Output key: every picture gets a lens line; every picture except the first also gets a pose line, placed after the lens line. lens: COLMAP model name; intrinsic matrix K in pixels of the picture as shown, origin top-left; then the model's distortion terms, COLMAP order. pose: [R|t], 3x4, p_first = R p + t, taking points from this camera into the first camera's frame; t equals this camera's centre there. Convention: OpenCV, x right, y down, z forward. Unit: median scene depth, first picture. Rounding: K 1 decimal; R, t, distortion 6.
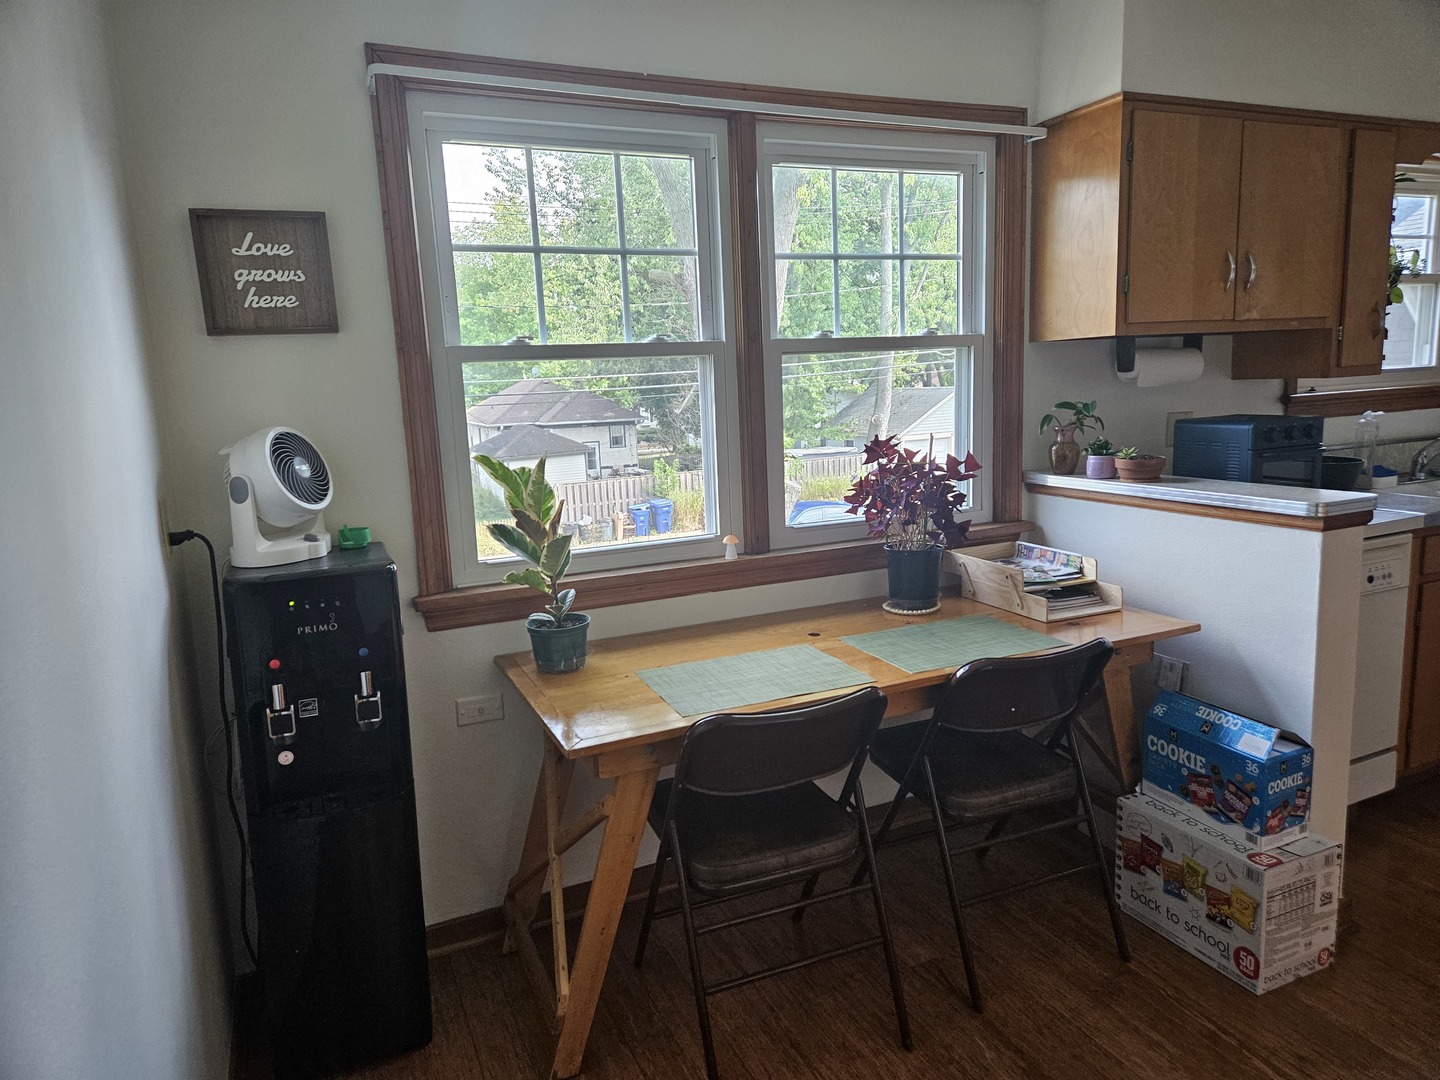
lens RADIAL K [[969.8, 0, 710.3], [0, 969.8, 538.1], [0, 0, 1]] dist [0.095098, -0.079990]
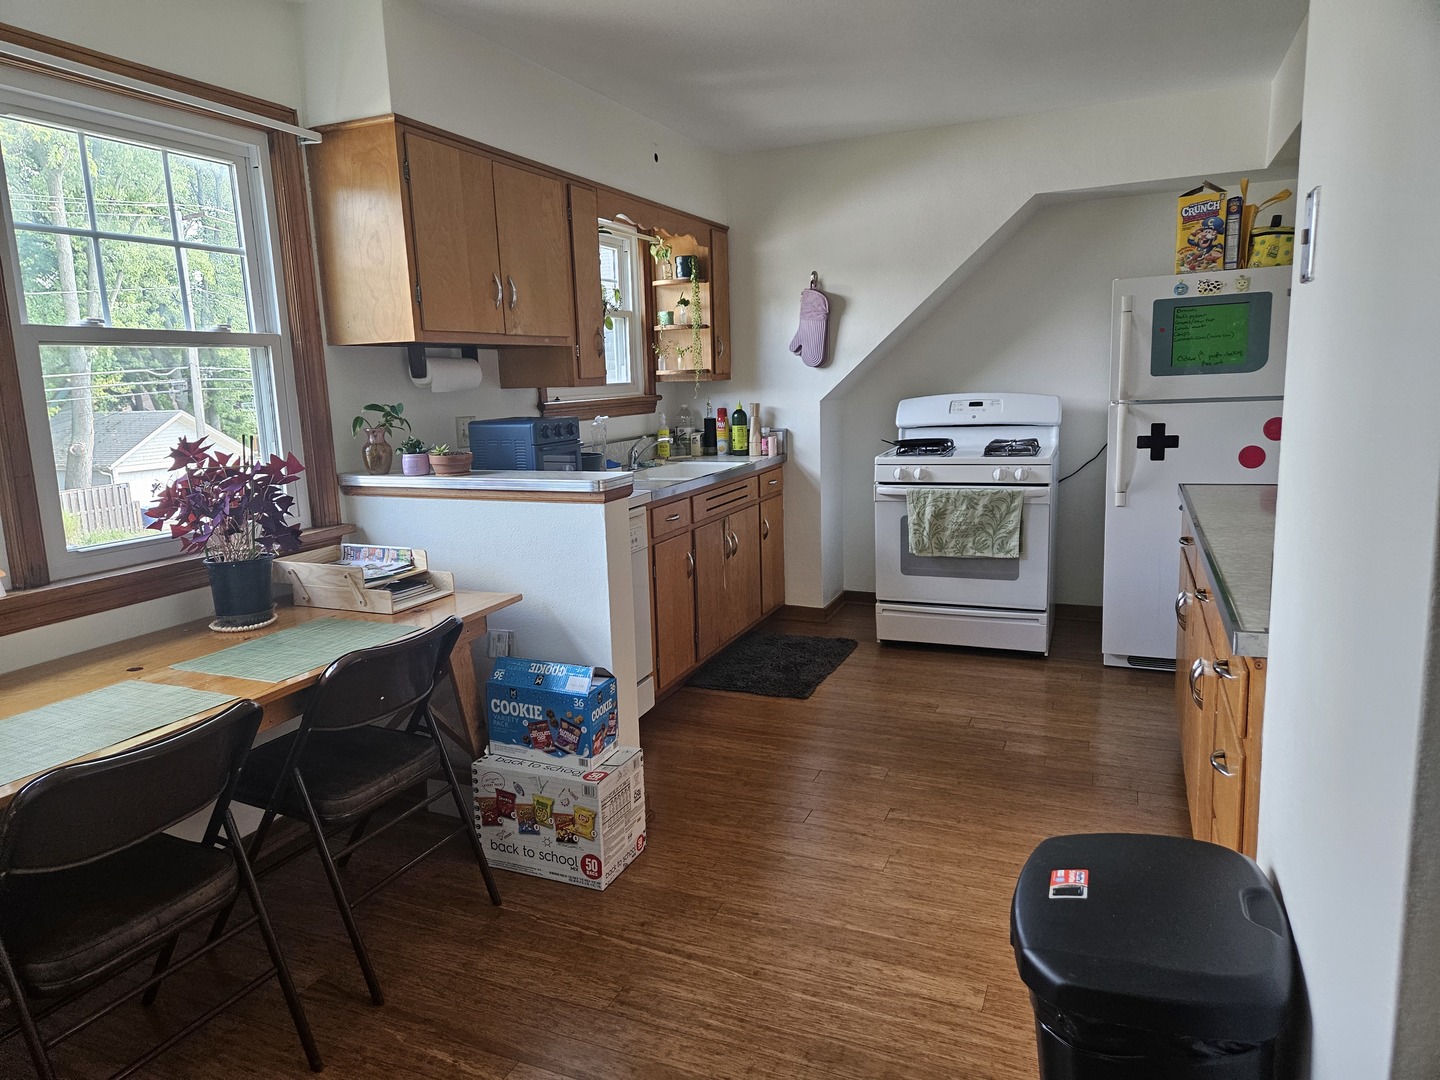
lens RADIAL K [[969.8, 0, 710.3], [0, 969.8, 538.1], [0, 0, 1]] dist [0.095098, -0.079990]
pose [[0.740160, -0.097270, 0.665358, -0.084107], [0.113752, 0.993334, 0.018678, 0.024530], [-0.662740, 0.061861, 0.746290, 0.002959]]
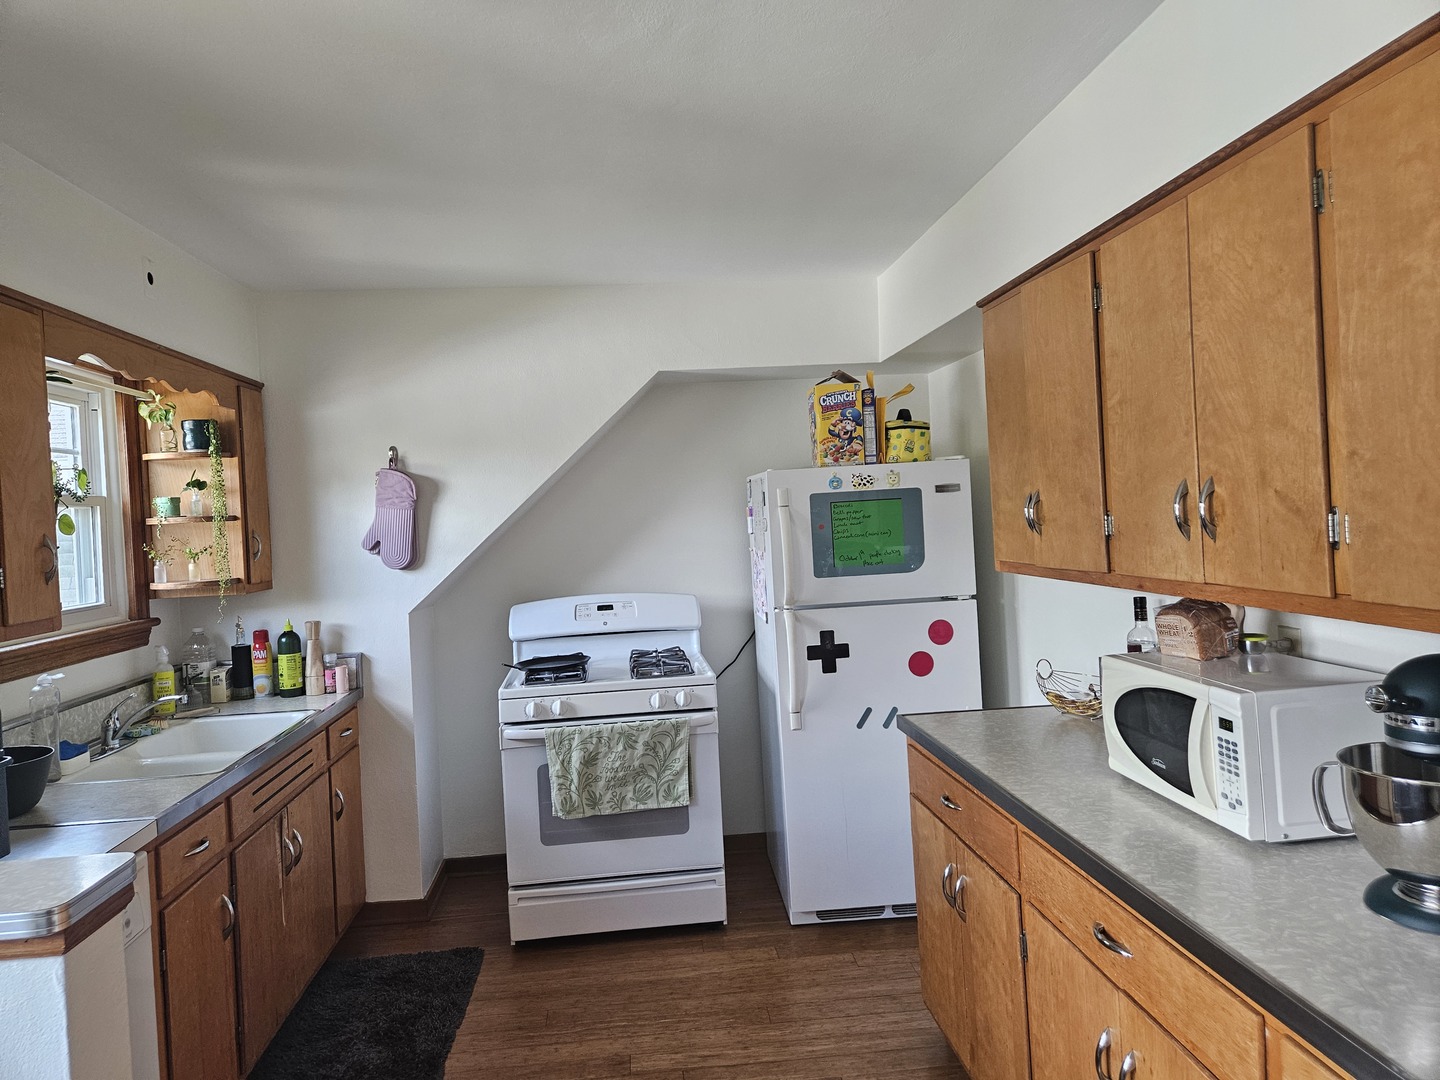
lens RADIAL K [[969.8, 0, 710.3], [0, 969.8, 538.1], [0, 0, 1]] dist [0.095098, -0.079990]
pose [[0.345780, 0.002883, 0.938311, 0.178536], [0.186942, 0.979736, -0.071901, -0.106112], [-0.919505, 0.200272, 0.338234, 0.356376]]
